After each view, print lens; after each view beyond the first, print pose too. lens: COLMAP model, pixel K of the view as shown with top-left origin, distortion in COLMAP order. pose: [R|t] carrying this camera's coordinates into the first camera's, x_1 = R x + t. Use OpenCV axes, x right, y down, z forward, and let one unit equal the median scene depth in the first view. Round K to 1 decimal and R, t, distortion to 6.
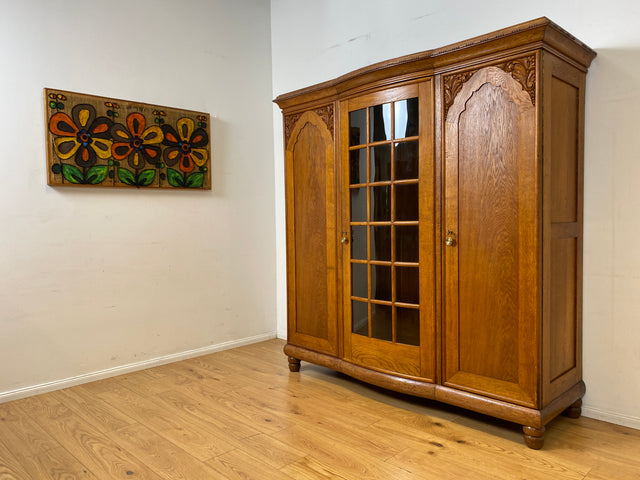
lens RADIAL K [[486.8, 0, 320.0], [0, 486.8, 240.0], [0, 0, 1]] dist [0.054277, -0.064853]
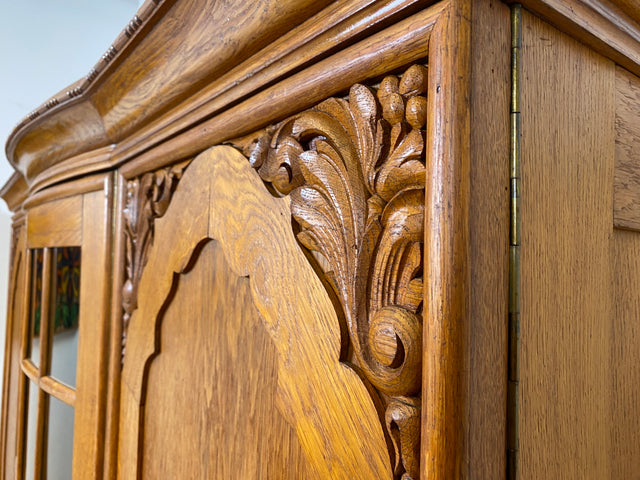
lens RADIAL K [[486.8, 0, 320.0], [0, 486.8, 240.0], [0, 0, 1]] dist [0.054277, -0.064853]
pose [[0.989371, 0.025908, -0.143084, 0.345561], [-0.038523, 0.995540, -0.086112, -0.264404], [0.140215, 0.090708, 0.985957, 0.723278]]
